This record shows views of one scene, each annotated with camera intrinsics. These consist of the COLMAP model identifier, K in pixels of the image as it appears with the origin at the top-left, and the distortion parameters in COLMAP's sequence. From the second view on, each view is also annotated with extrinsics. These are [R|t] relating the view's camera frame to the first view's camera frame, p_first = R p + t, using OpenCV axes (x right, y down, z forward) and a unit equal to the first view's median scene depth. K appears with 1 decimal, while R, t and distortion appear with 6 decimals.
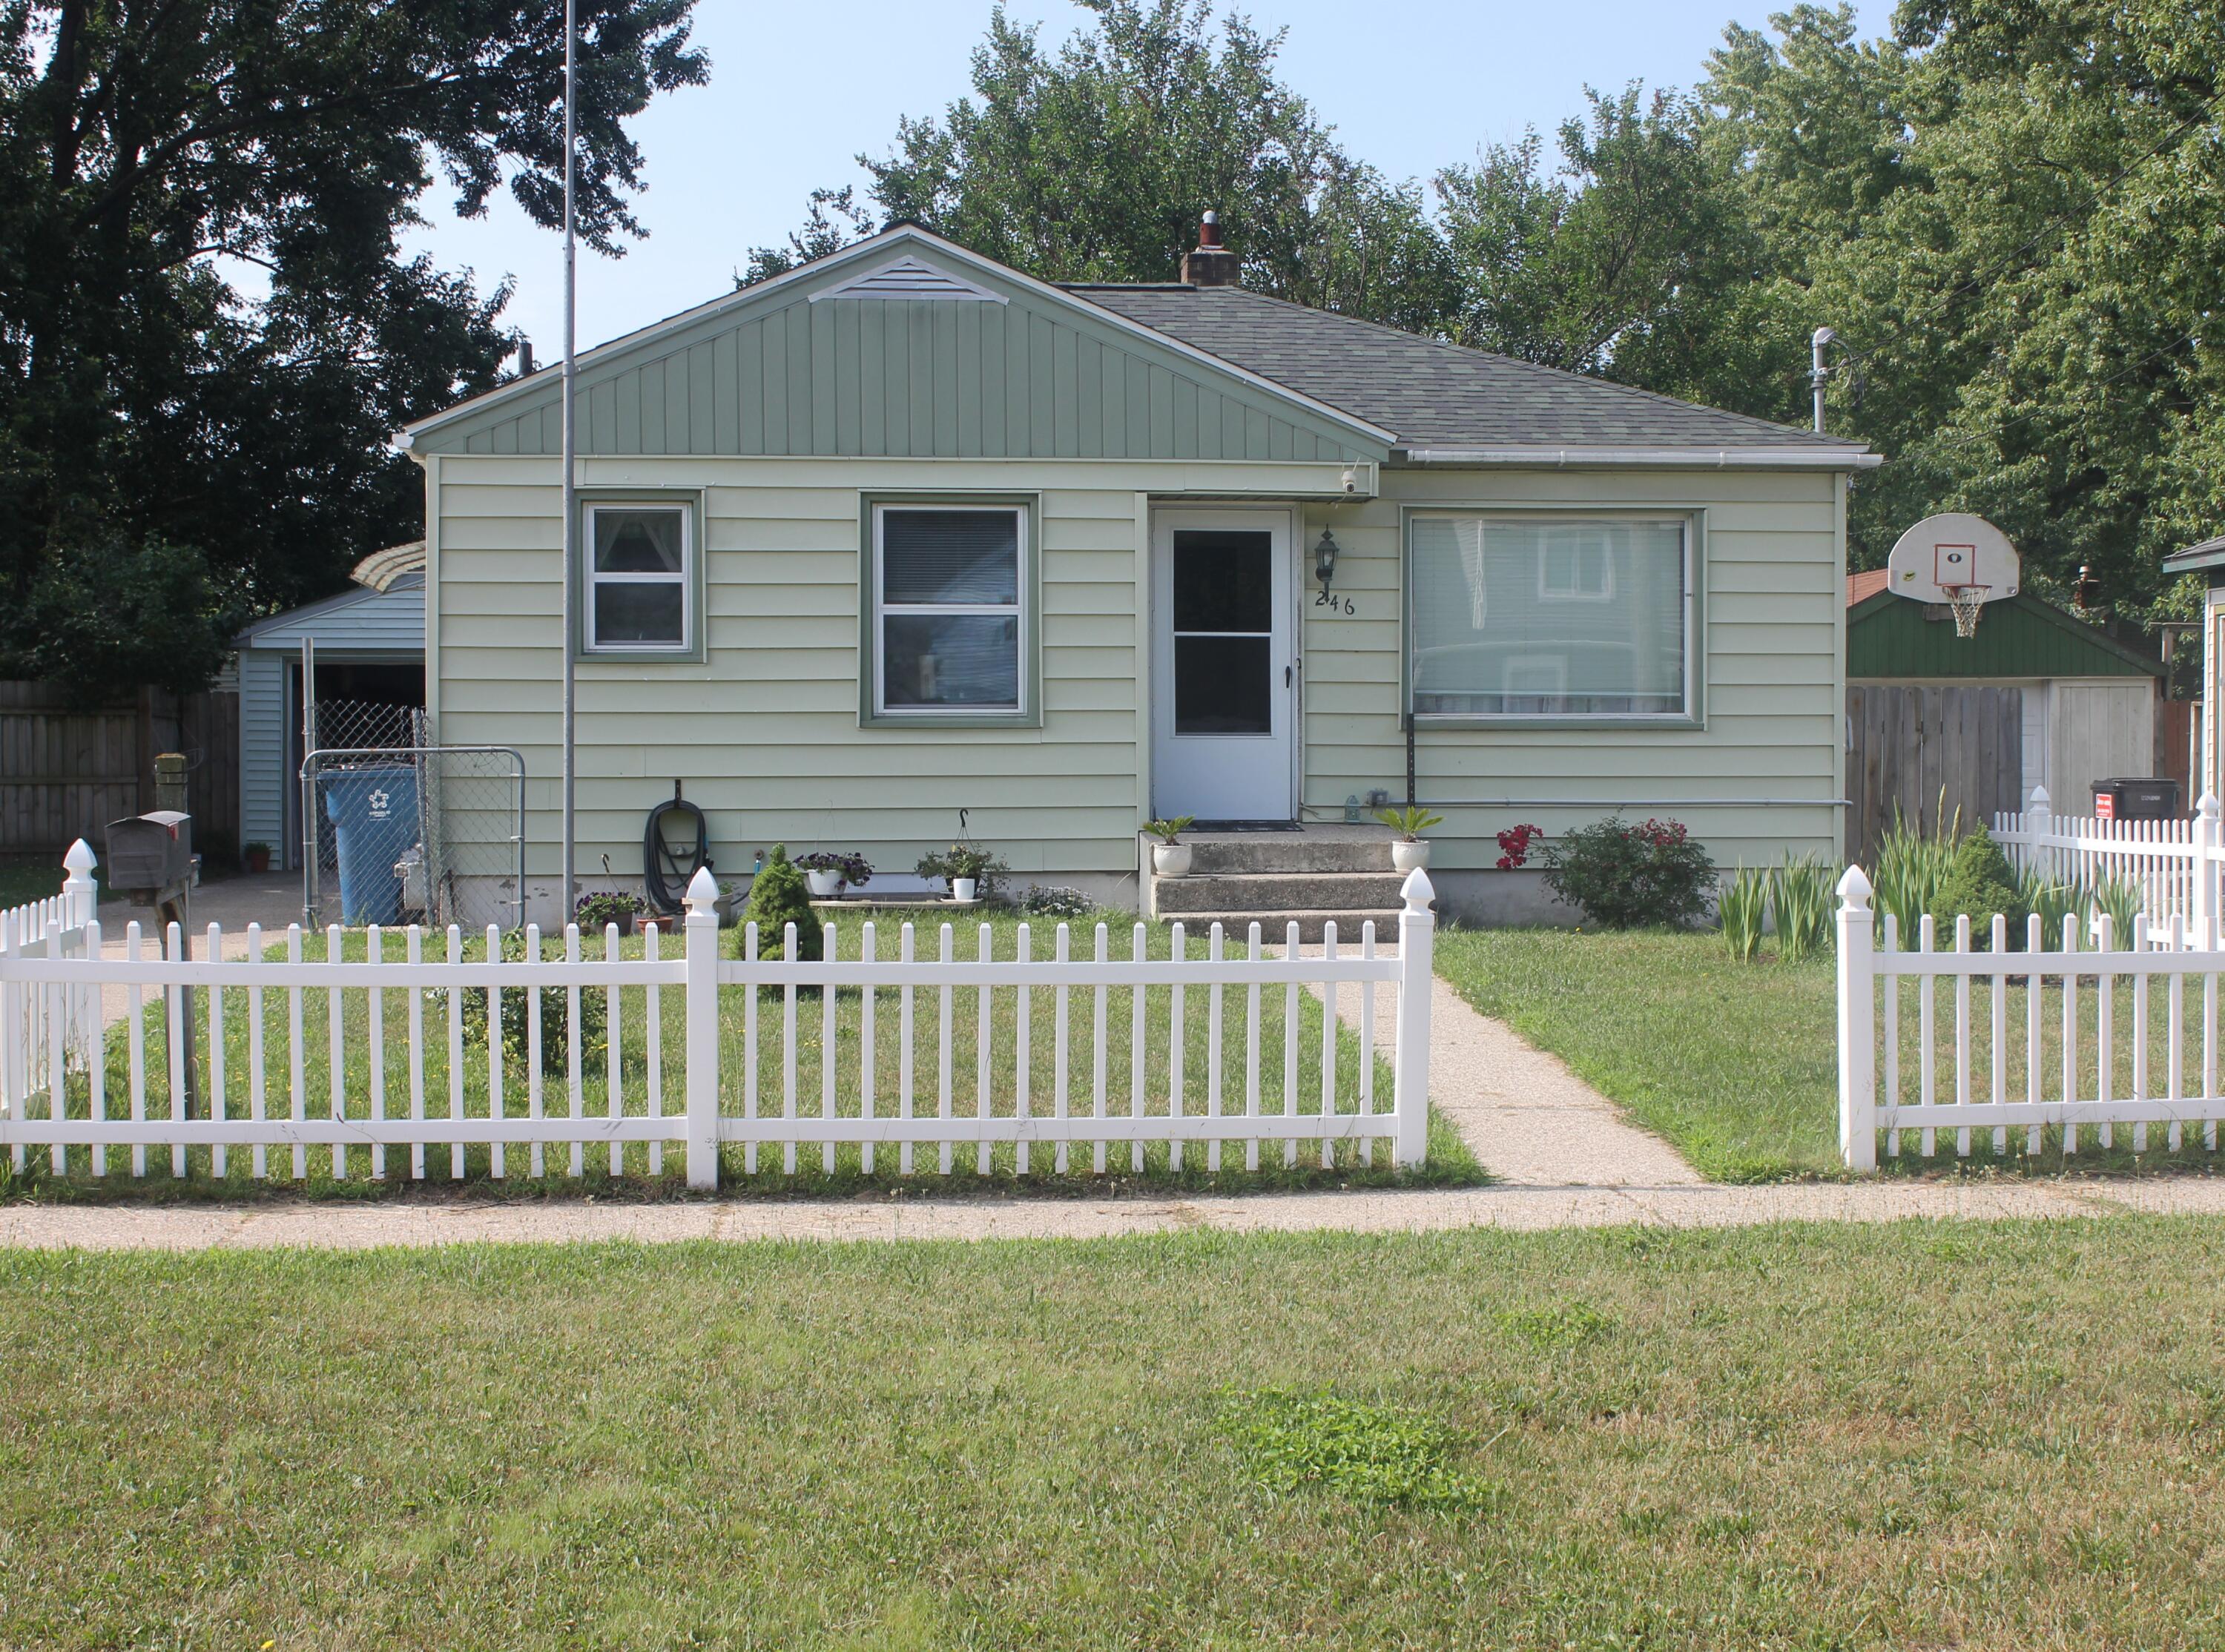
lens RADIAL K [[3251.6, 0, 1112.5], [0, 3251.6, 826.0], [0, 0, 1]] dist [-0.099307, -0.012848]
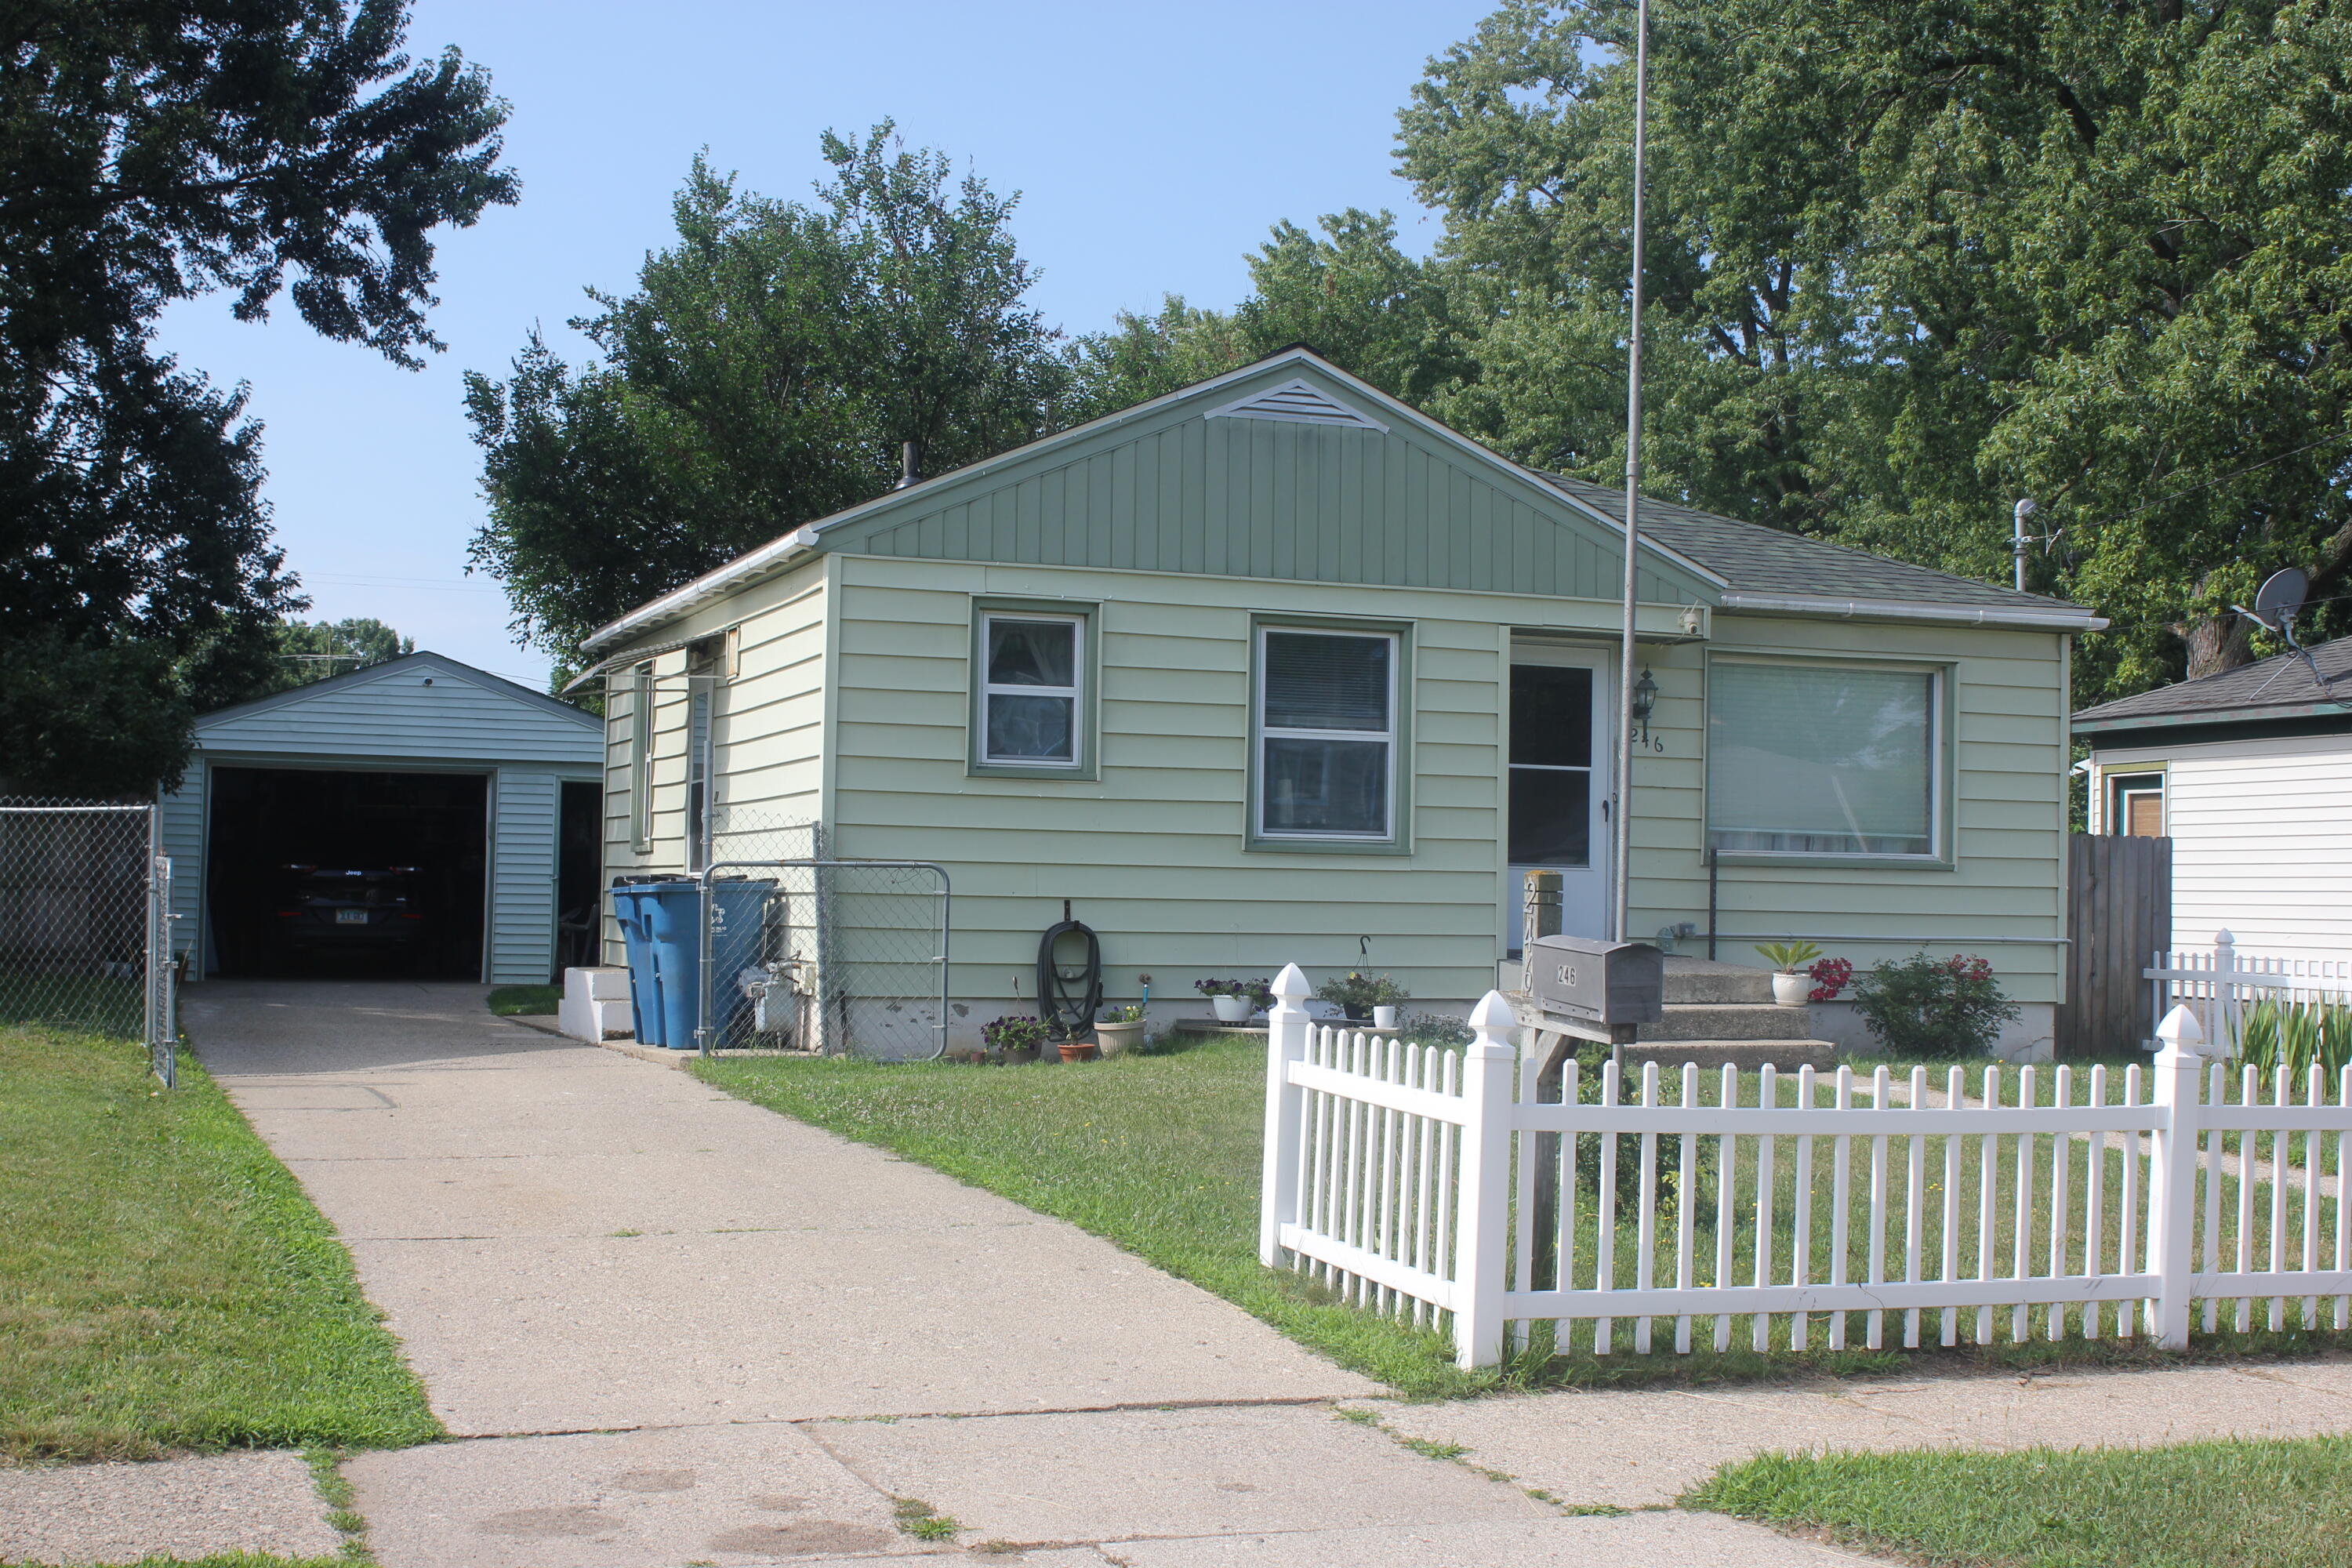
lens RADIAL K [[2991.0, 0, 1176.0], [0, 2991.0, 784.0], [0, 0, 1]] dist [-0.071843, -0.005522]
pose [[0.968484, 0.028977, 0.247384, -0.317288], [-0.015423, 0.998281, -0.056550, 0.001011], [-0.248597, 0.050953, 0.967266, 0.124136]]
